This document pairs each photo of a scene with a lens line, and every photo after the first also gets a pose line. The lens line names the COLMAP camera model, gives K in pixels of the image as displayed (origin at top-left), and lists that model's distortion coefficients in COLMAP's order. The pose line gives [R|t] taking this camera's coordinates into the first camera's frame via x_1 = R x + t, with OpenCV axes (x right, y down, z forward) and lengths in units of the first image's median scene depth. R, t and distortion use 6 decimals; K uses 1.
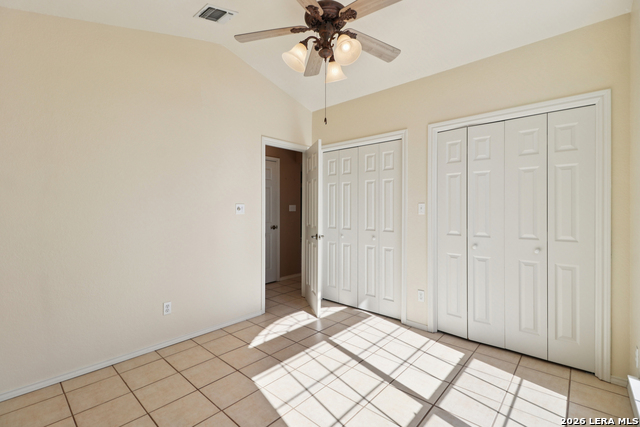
lens RADIAL K [[300.5, 0, 315.8], [0, 300.5, 210.1], [0, 0, 1]] dist [0.011045, -0.004305]
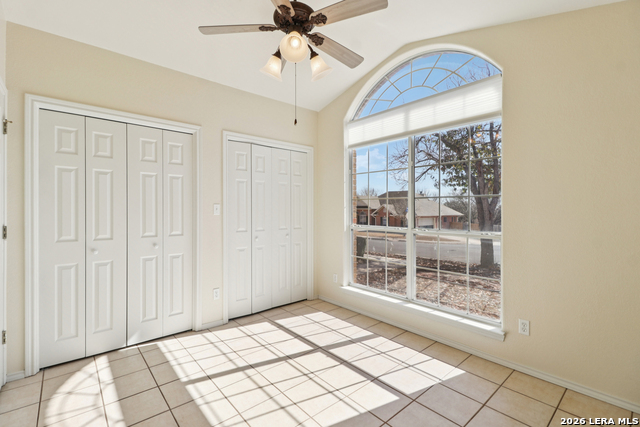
lens RADIAL K [[300.5, 0, 315.8], [0, 300.5, 211.3], [0, 0, 1]] dist [0.011045, -0.004305]
pose [[0.077814, -0.006548, 0.996946, -0.707688], [0.004053, 0.999972, 0.006251, -0.003268], [-0.996960, 0.003554, 0.077839, 0.631750]]
